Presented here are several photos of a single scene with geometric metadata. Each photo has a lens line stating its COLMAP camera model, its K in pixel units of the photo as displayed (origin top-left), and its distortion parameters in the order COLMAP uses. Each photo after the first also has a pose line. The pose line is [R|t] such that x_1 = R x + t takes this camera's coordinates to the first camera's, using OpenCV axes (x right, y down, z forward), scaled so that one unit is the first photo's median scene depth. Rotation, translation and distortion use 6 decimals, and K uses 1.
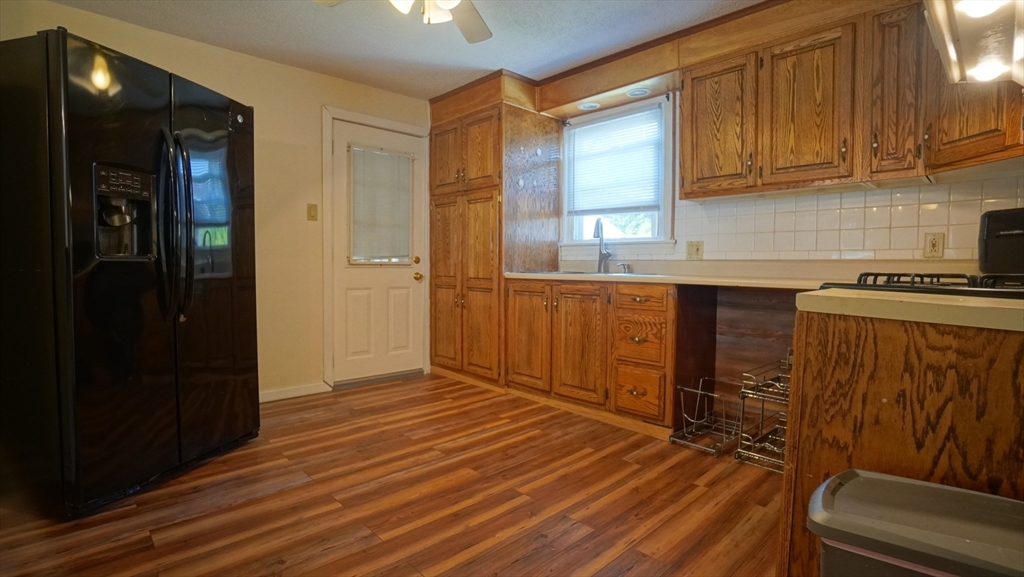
lens RADIAL K [[460.3, 0, 495.3], [0, 460.3, 287.5], [0, 0, 1]] dist [-0.061789, 0.019223]
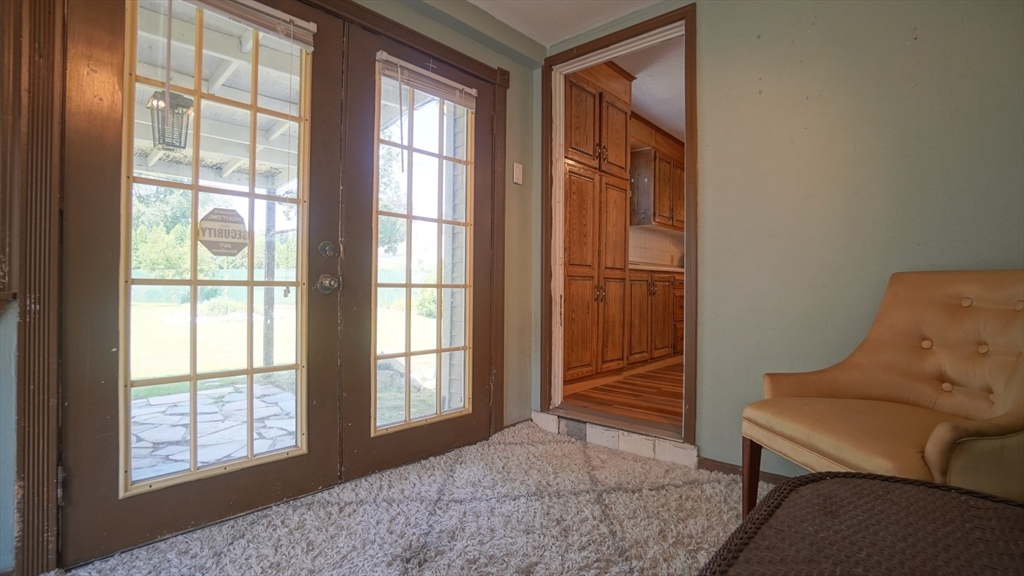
lens RADIAL K [[460.3, 0, 495.3], [0, 460.3, 287.0], [0, 0, 1]] dist [-0.061789, 0.019223]
pose [[-0.029996, -0.013237, 0.999462, -1.261236], [0.032868, 0.999358, 0.014222, -0.003920], [-0.999009, 0.033277, -0.029542, 1.630691]]
